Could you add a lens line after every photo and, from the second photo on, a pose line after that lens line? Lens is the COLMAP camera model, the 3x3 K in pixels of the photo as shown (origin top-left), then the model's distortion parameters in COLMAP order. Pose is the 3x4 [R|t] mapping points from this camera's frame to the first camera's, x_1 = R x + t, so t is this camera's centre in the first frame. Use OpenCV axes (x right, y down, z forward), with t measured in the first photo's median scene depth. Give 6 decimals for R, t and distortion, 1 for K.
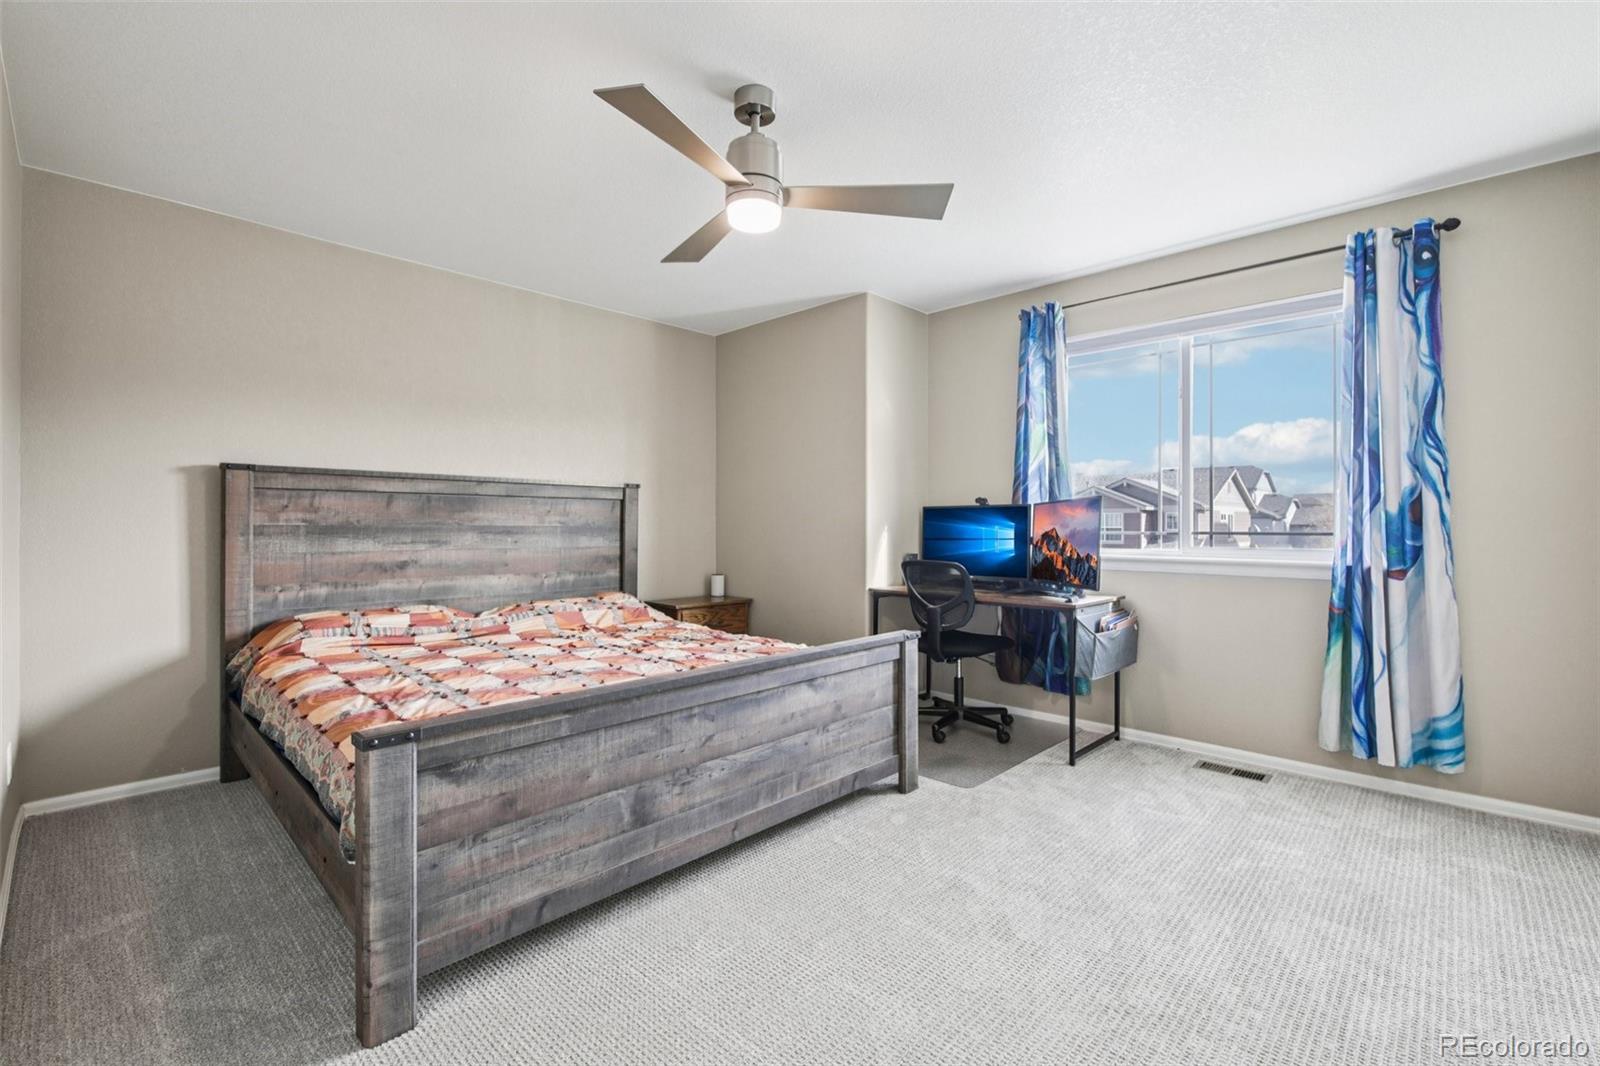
lens RADIAL K [[704.8, 0, 795.1], [0, 704.8, 526.7], [0, 0, 1]] dist [-0.001051, -0.000327]
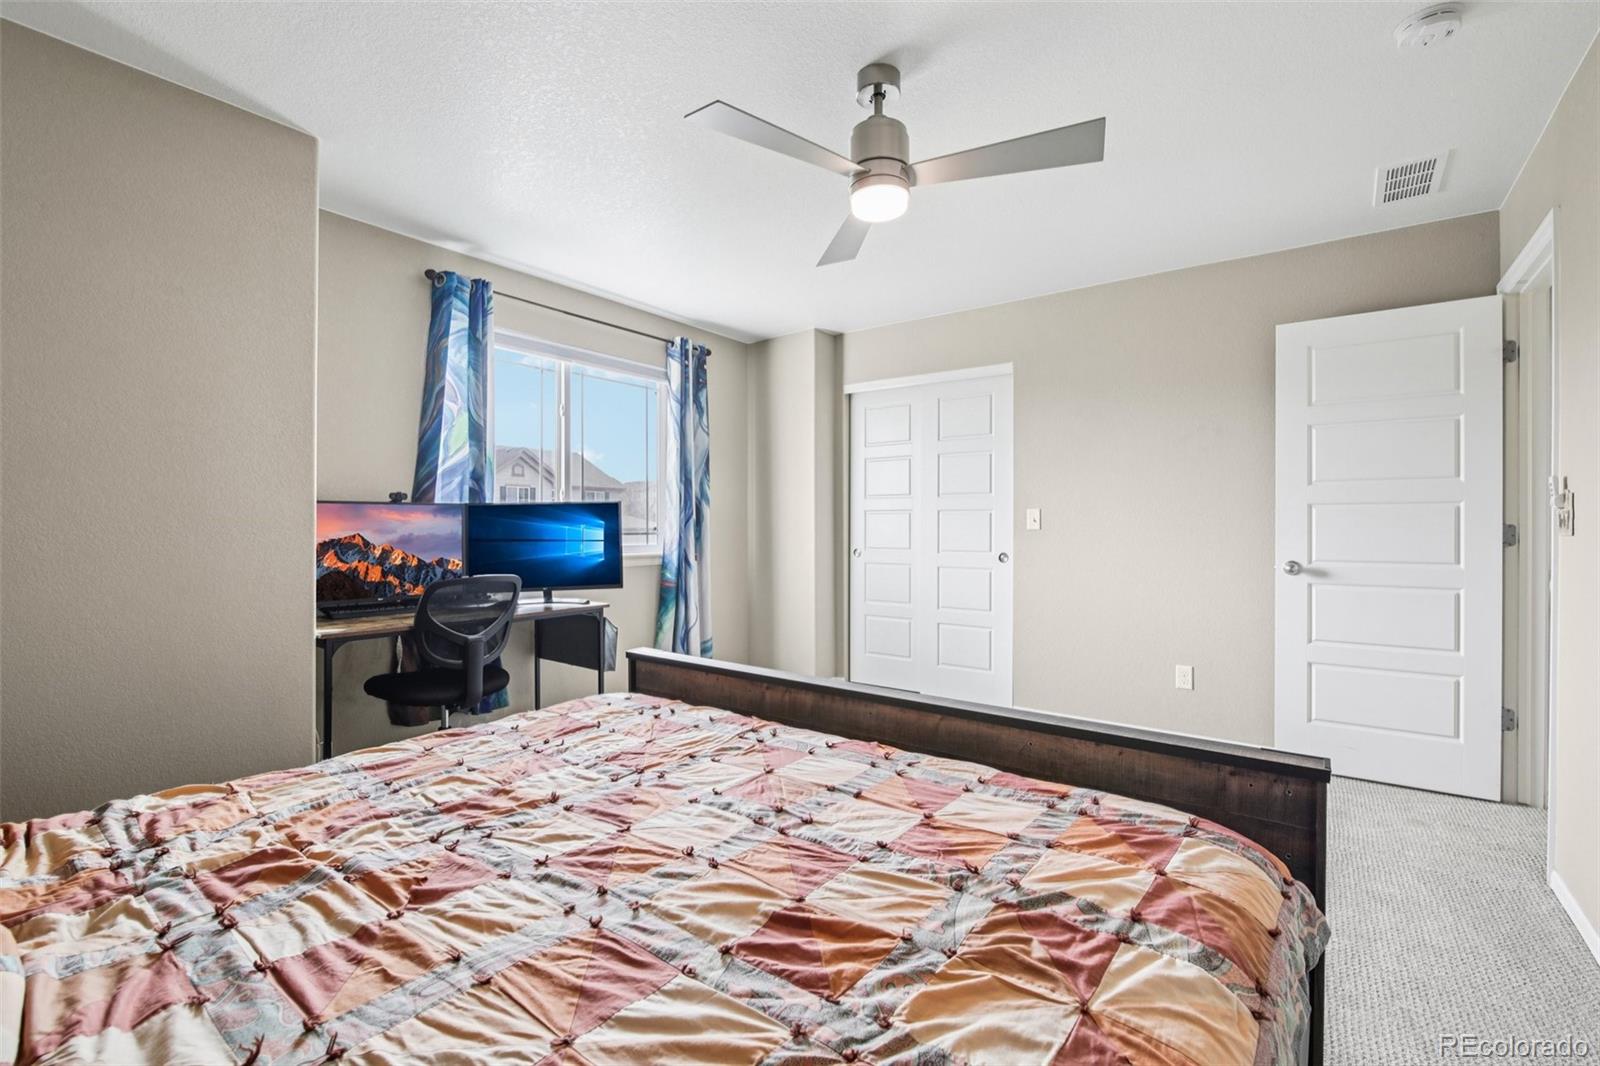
lens RADIAL K [[704.8, 0, 795.1], [0, 704.8, 526.7], [0, 0, 1]] dist [-0.001051, -0.000327]
pose [[-0.110978, 0.003378, 0.993817, -0.679444], [0.004328, 0.999986, -0.002916, 0.001472], [-0.993813, 0.003977, -0.110991, 0.834777]]
